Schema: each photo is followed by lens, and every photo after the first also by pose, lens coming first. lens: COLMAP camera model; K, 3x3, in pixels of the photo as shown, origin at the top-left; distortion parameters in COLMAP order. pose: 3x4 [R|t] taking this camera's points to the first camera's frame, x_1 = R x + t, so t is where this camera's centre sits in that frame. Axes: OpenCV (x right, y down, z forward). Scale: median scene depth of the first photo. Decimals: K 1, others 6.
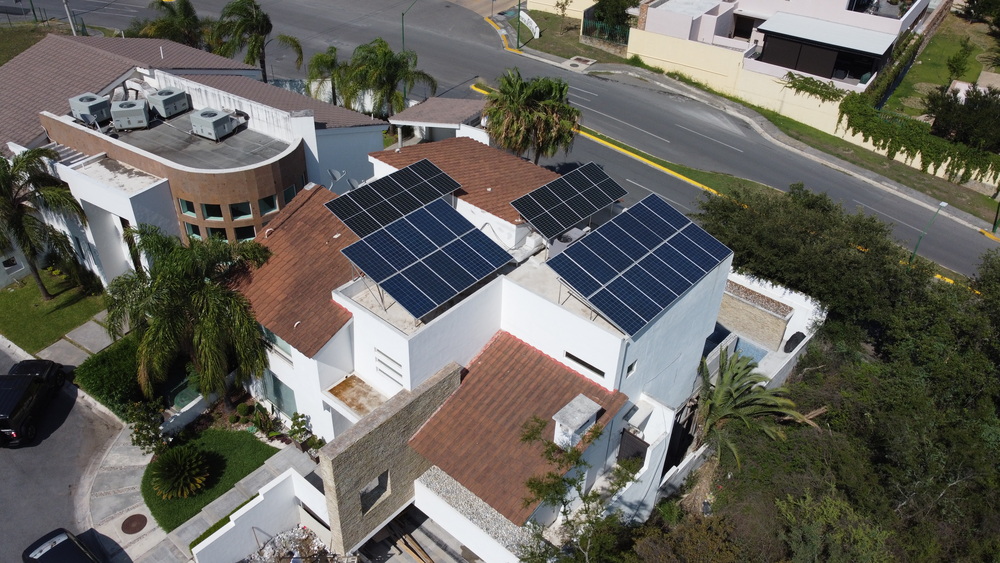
lens RADIAL K [[755.3, 0, 490.3], [0, 755.3, 279.1], [0, 0, 1]] dist [0.011393, -0.014070]
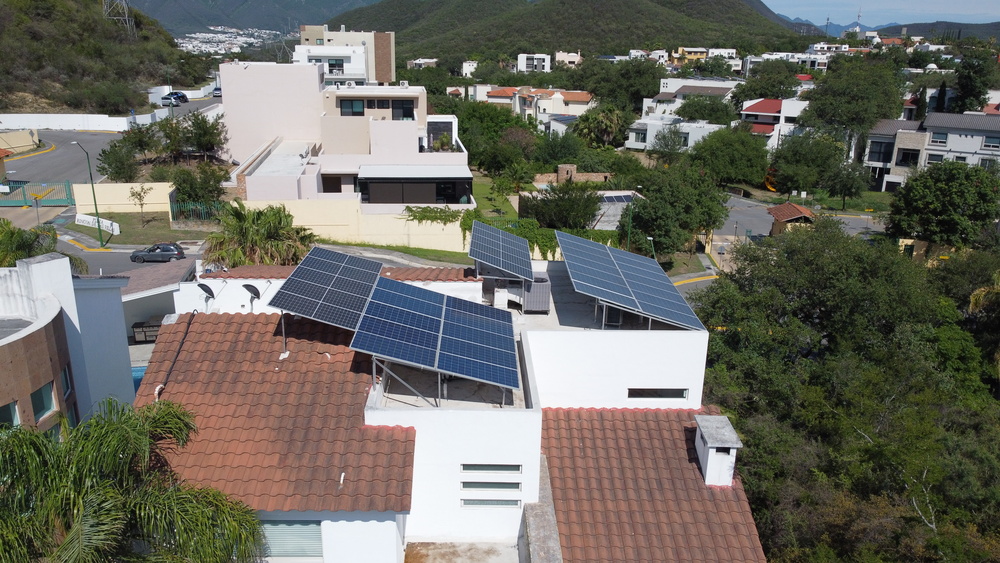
lens RADIAL K [[755.3, 0, 490.6], [0, 755.3, 282.0], [0, 0, 1]] dist [0.011393, -0.014070]
pose [[0.742501, -0.221564, 0.632141, -0.269762], [0.395786, 0.906474, -0.147166, 0.028585], [-0.540413, 0.359464, 0.760749, 0.233431]]
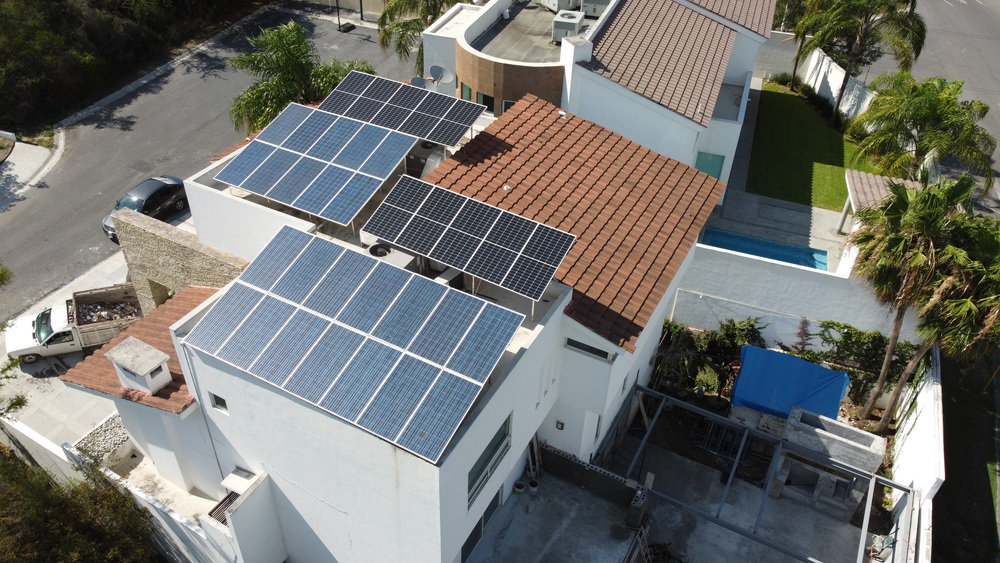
lens RADIAL K [[755.3, 0, 495.9], [0, 755.3, 283.8], [0, 0, 1]] dist [0.011393, -0.014070]
pose [[0.224905, 0.584551, -0.779563, 0.394330], [-0.588844, 0.718976, 0.369237, -0.202645], [0.776325, 0.375997, 0.505911, 0.433357]]
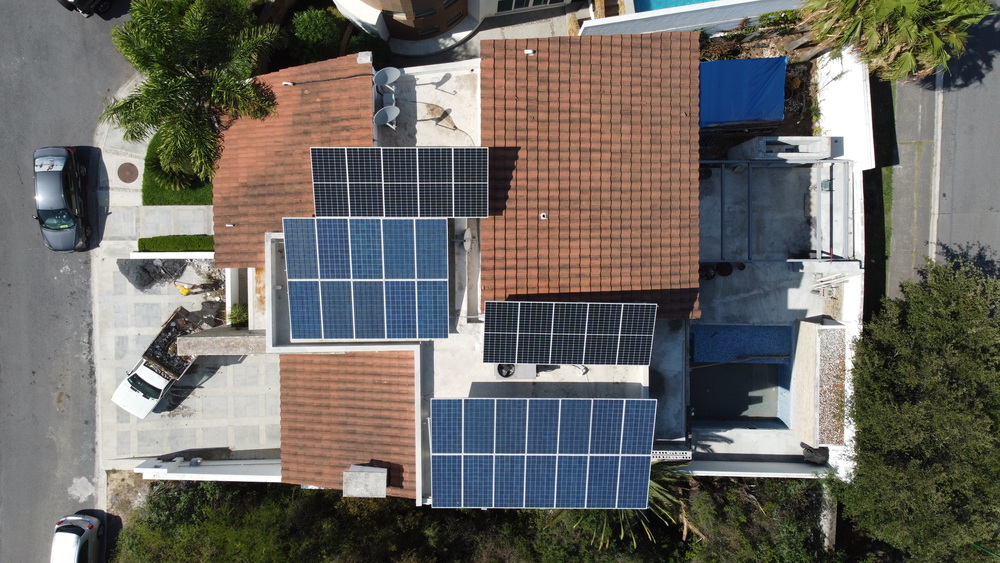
lens RADIAL K [[755.3, 0, 496.5], [0, 755.3, 277.6], [0, 0, 1]] dist [0.011393, -0.014070]
pose [[0.661999, 0.749412, 0.011776, 0.002958], [-0.447080, 0.382223, 0.808718, -0.445352], [0.601562, -0.540635, 0.588078, 0.322816]]
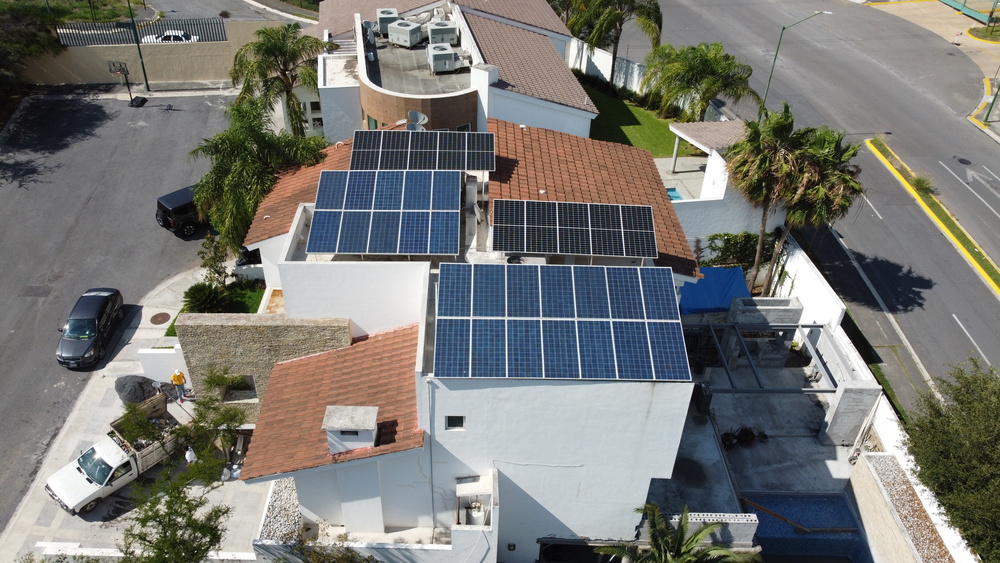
lens RADIAL K [[755.3, 0, 495.1], [0, 755.3, 278.6], [0, 0, 1]] dist [0.011393, -0.014070]
pose [[0.674827, 0.426331, -0.602370, 0.347261], [-0.435377, 0.889060, 0.141491, -0.084214], [0.595866, 0.166776, 0.785576, 0.191850]]
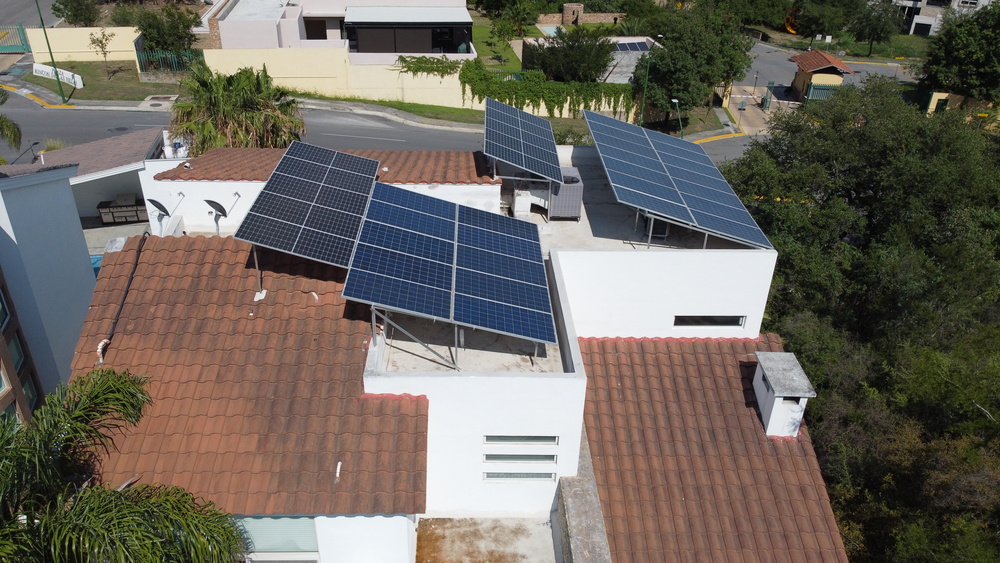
lens RADIAL K [[755.3, 0, 491.0], [0, 755.3, 281.0], [0, 0, 1]] dist [0.011393, -0.014070]
pose [[0.737674, -0.345760, 0.579902, -0.221541], [0.394953, 0.917613, 0.044709, -0.016132], [-0.547585, 0.196053, 0.813458, 0.291666]]
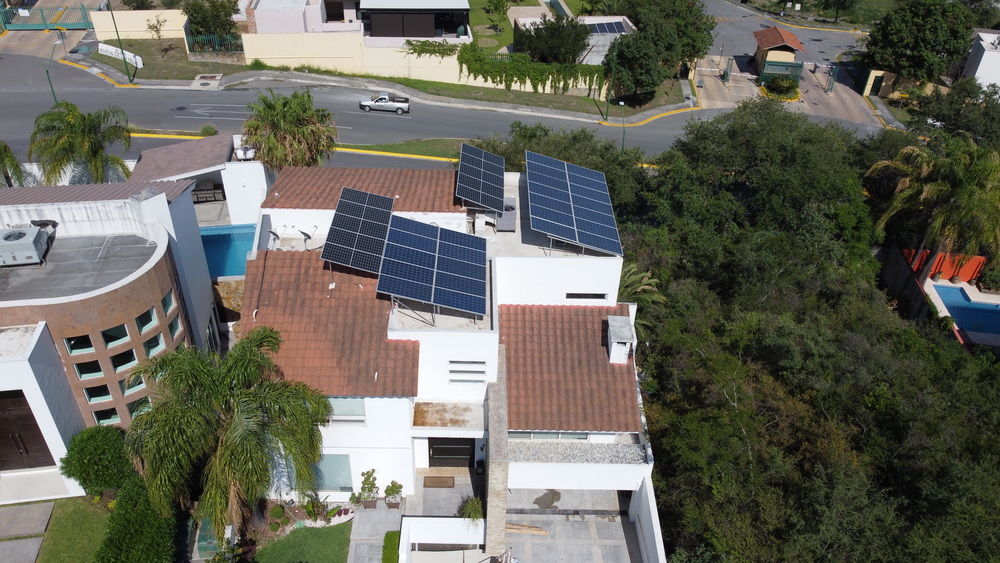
lens RADIAL K [[755.3, 0, 489.7], [0, 755.3, 279.0], [0, 0, 1]] dist [0.011393, -0.014070]
pose [[0.749007, -0.389968, 0.535643, -0.329173], [0.382316, 0.914656, 0.131297, -0.066911], [-0.541130, 0.106442, 0.834175, 0.051648]]
